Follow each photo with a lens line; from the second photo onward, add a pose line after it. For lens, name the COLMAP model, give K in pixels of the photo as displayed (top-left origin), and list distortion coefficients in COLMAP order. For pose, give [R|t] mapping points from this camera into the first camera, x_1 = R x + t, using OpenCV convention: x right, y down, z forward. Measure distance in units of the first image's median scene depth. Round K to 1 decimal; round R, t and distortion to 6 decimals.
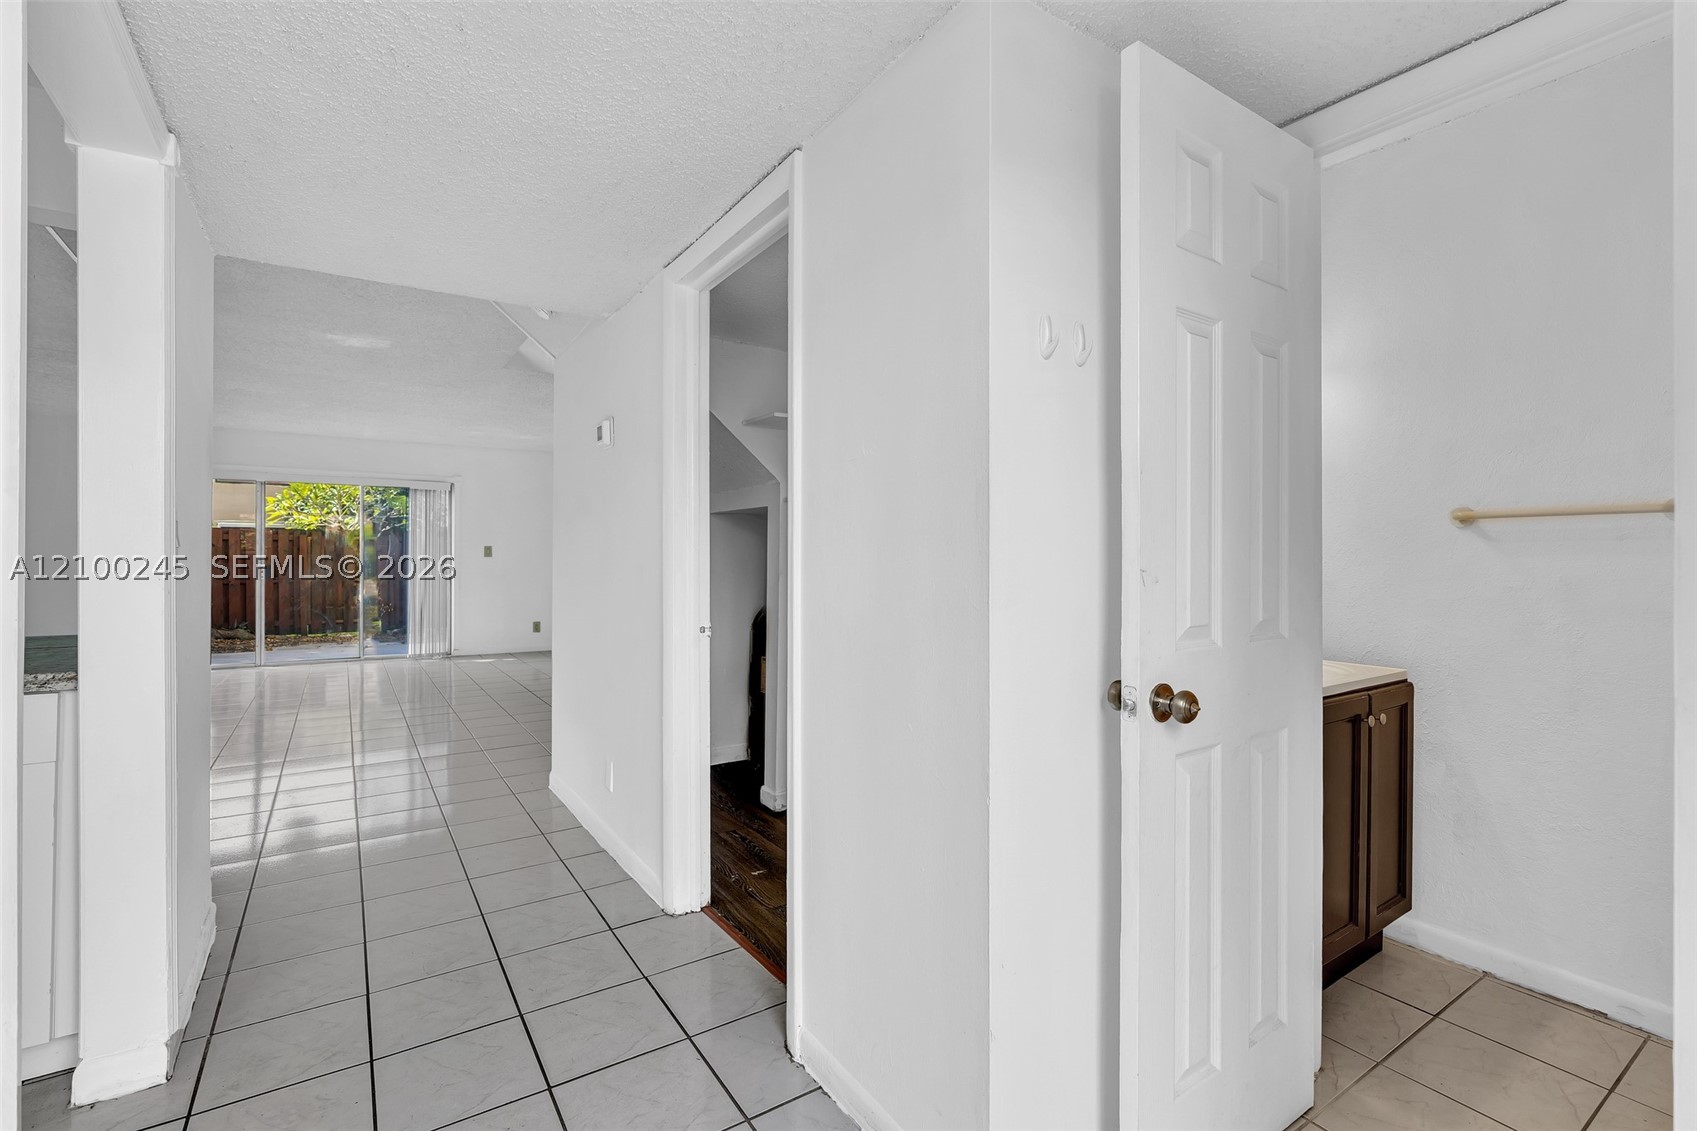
lens RADIAL K [[767.5, 0, 844.1], [0, 767.5, 561.3], [0, 0, 1]] dist [-0.009642, 0.004296]
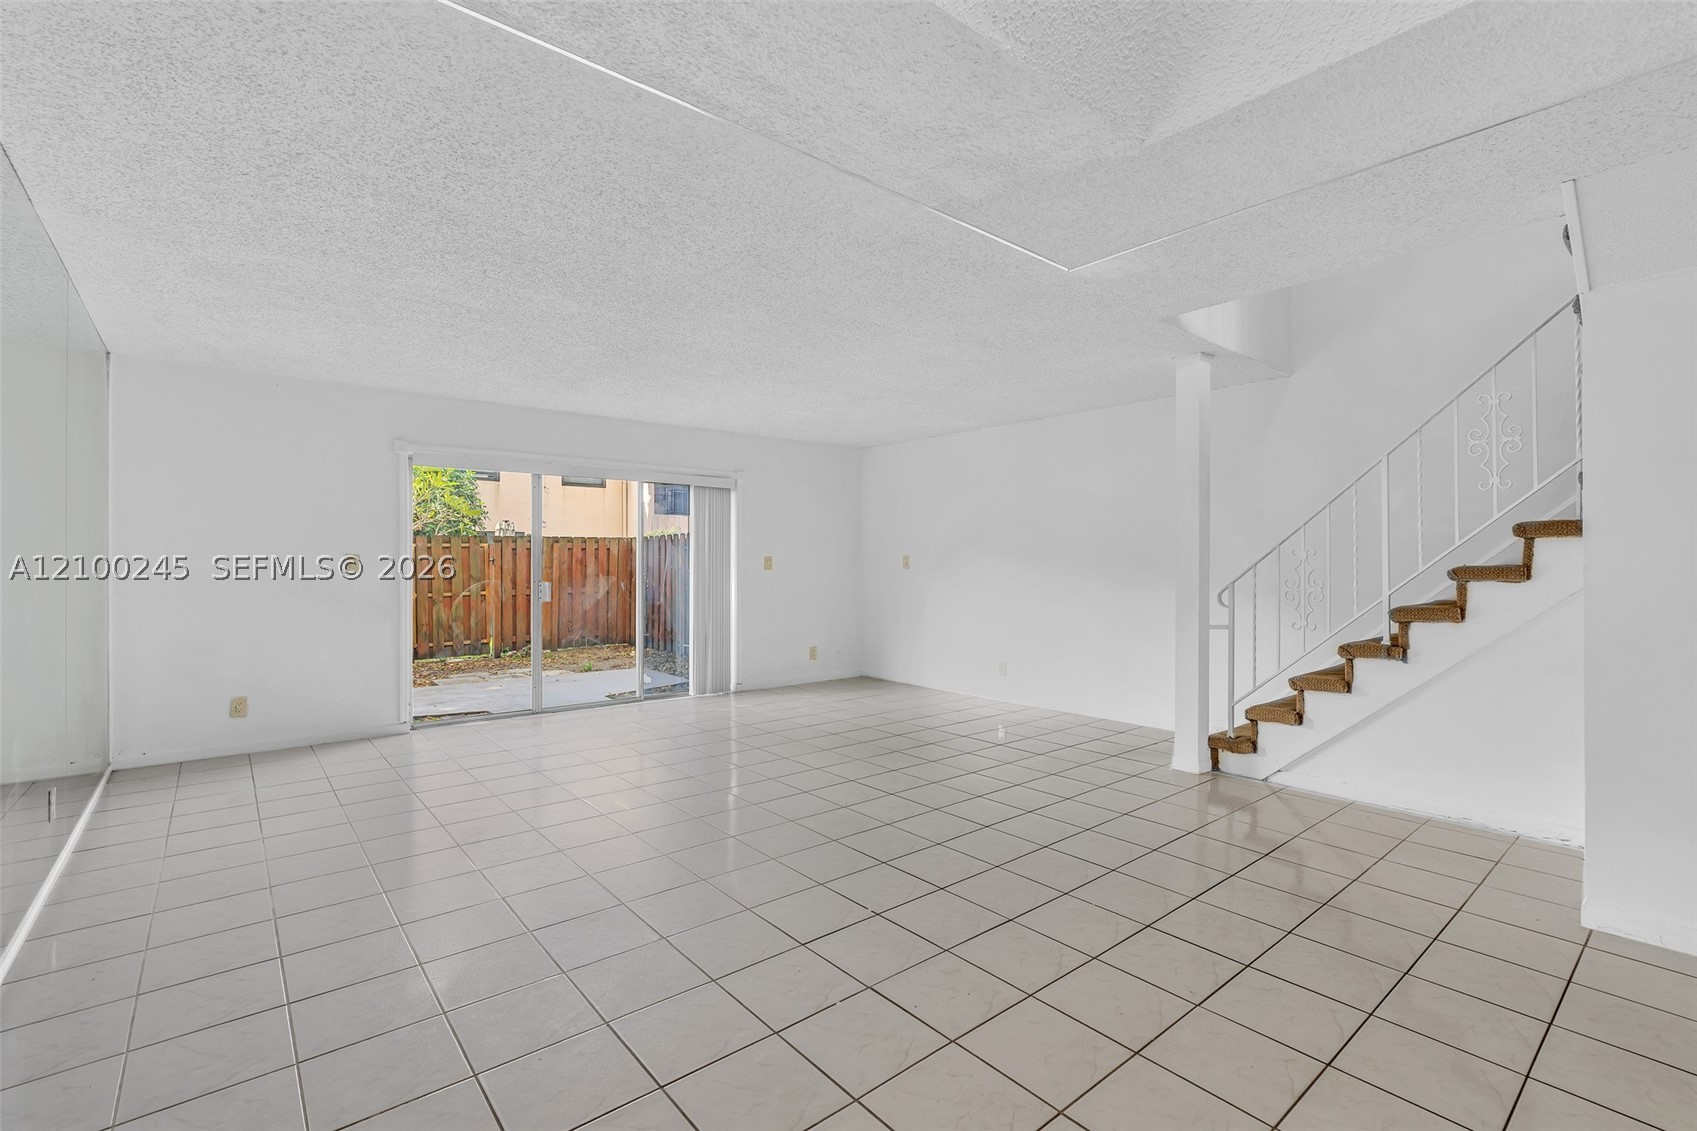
lens RADIAL K [[767.5, 0, 851.9], [0, 767.5, 550.6], [0, 0, 1]] dist [-0.009642, 0.004296]
pose [[0.993812, 0.000070, 0.111072, -0.474721], [0.002081, 0.999812, -0.019254, -0.010312], [-0.111052, 0.019366, 0.993626, 0.167627]]
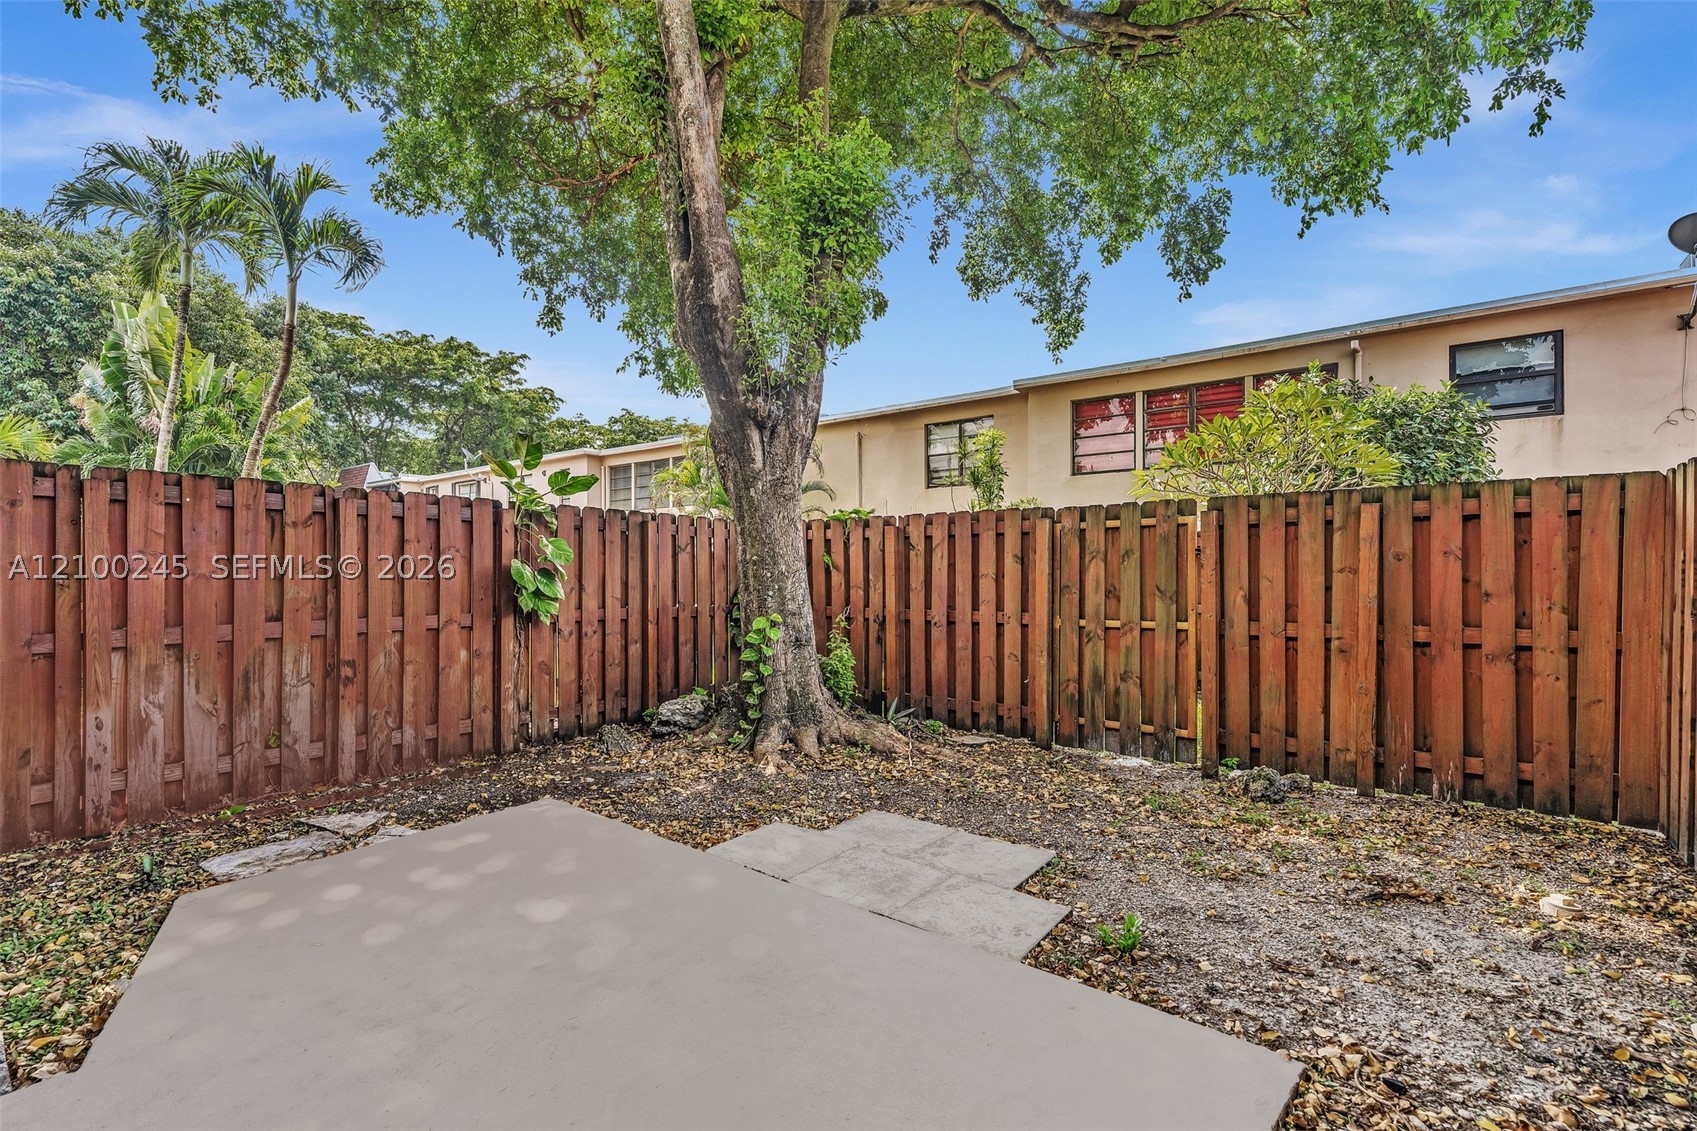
lens RADIAL K [[763.6, 0, 851.3], [0, 763.6, 566.0], [0, 0, 1]] dist [-0.009802, 0.004879]
pose [[0.330608, -0.003456, -0.943762, -0.481348], [-0.003186, 0.999984, -0.004778, -0.007397], [0.943763, 0.004586, 0.330591, 1.117148]]
